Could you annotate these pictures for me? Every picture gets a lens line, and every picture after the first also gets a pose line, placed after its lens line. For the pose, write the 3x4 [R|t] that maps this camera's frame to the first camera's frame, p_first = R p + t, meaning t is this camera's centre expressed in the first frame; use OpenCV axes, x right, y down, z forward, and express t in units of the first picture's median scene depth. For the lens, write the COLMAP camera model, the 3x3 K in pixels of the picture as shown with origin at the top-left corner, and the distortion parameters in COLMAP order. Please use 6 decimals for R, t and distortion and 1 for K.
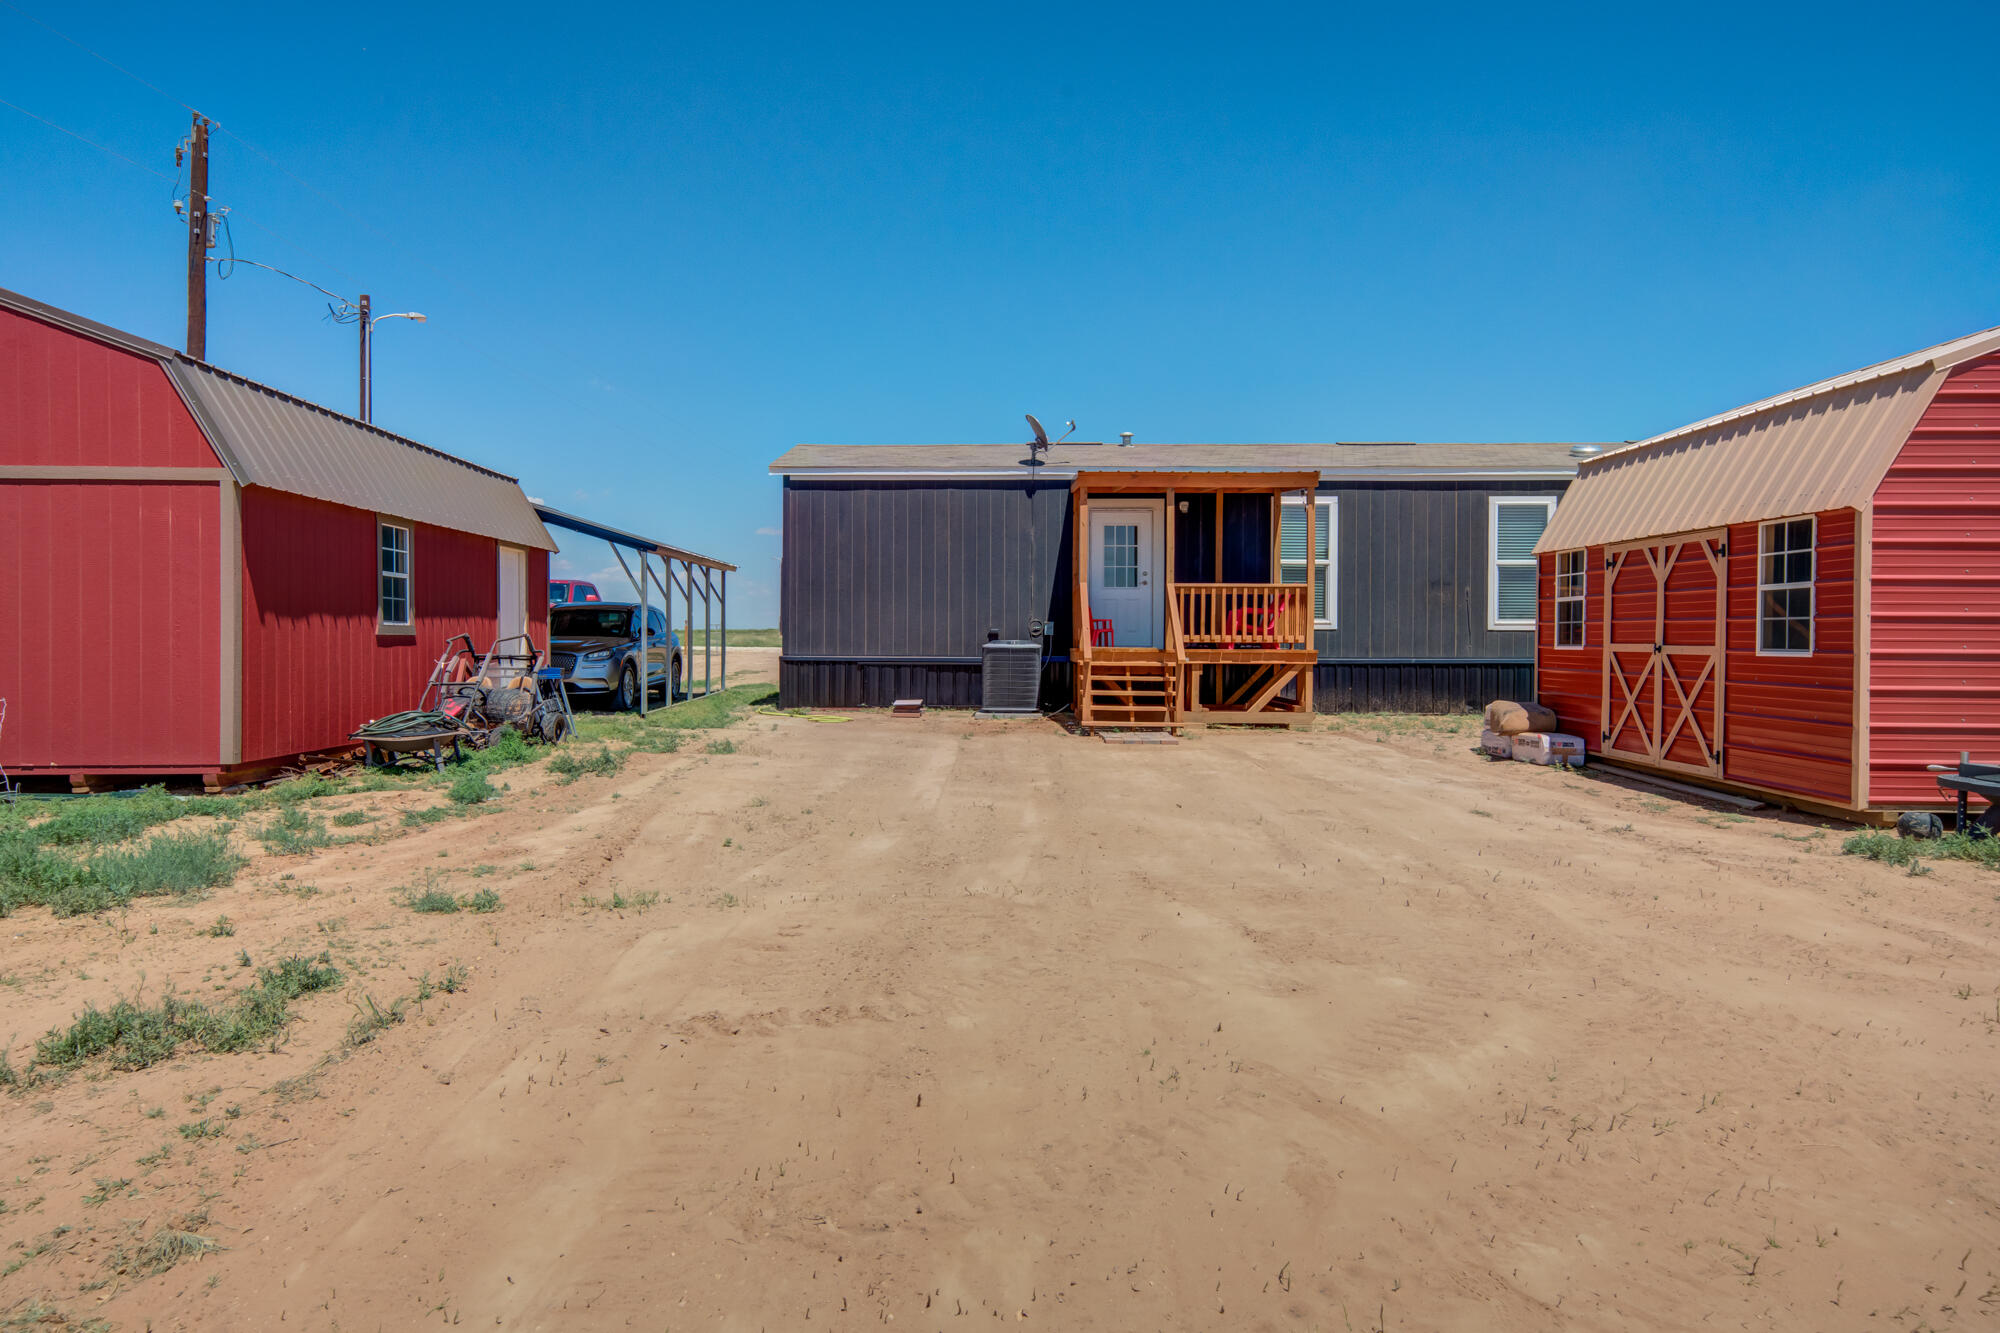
lens RADIAL K [[1328.8, 0, 993.8], [0, 1328.8, 646.7], [0, 0, 1]] dist [0.007487, 0.003767]
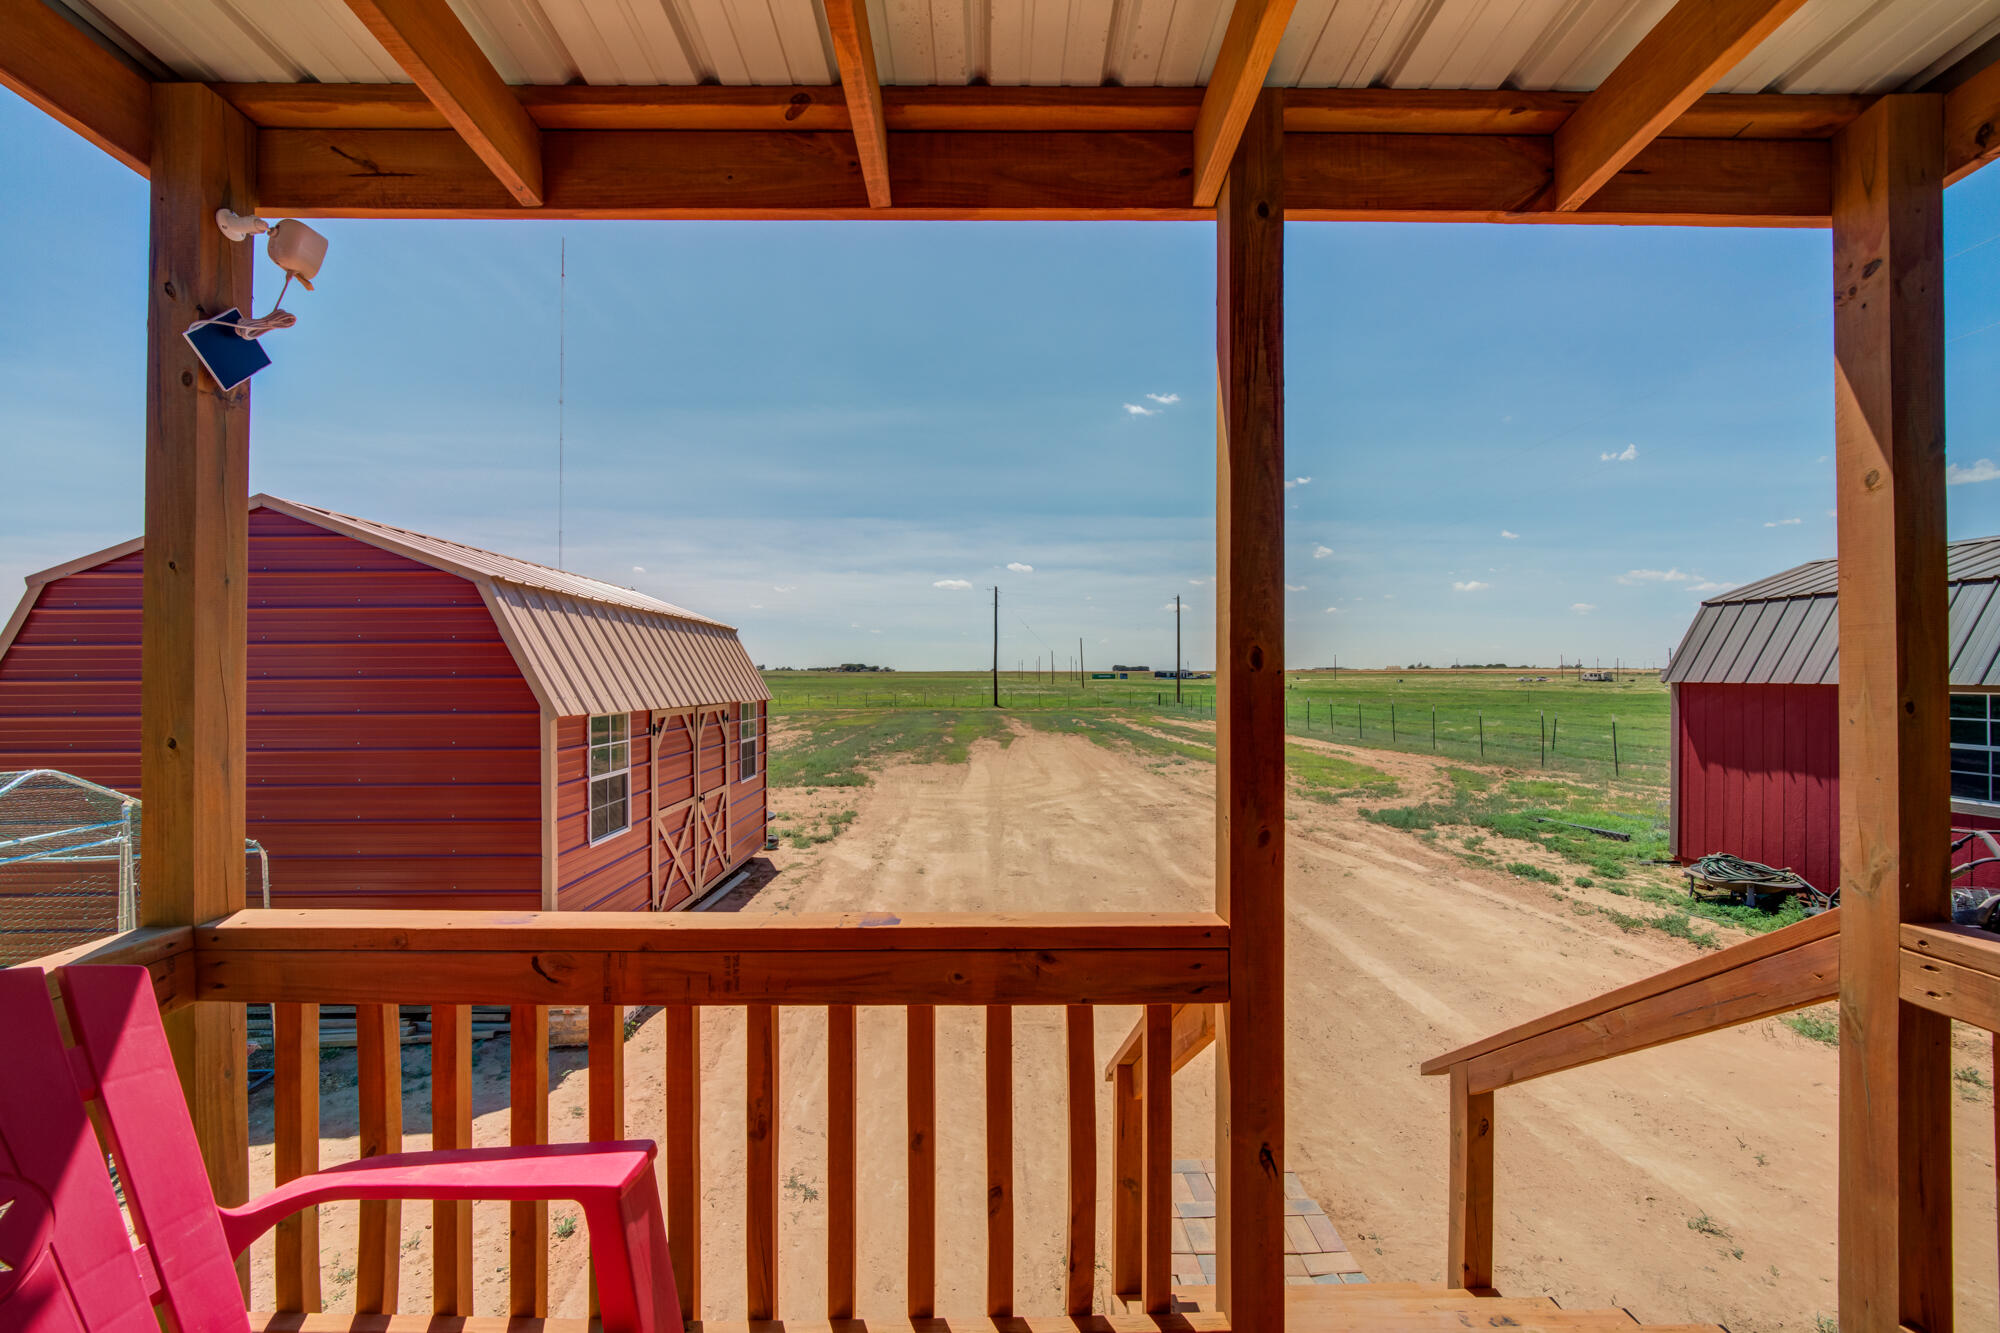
lens RADIAL K [[773.1, 0, 997.4], [0, 773.1, 672.1], [0, 0, 1]] dist [-0.006033, 0.000293]
pose [[-0.999302, -0.004025, -0.037140, 0.255967], [-0.003952, 0.999990, -0.002025, -0.110484], [0.037148, -0.001876, -0.999308, 1.677583]]
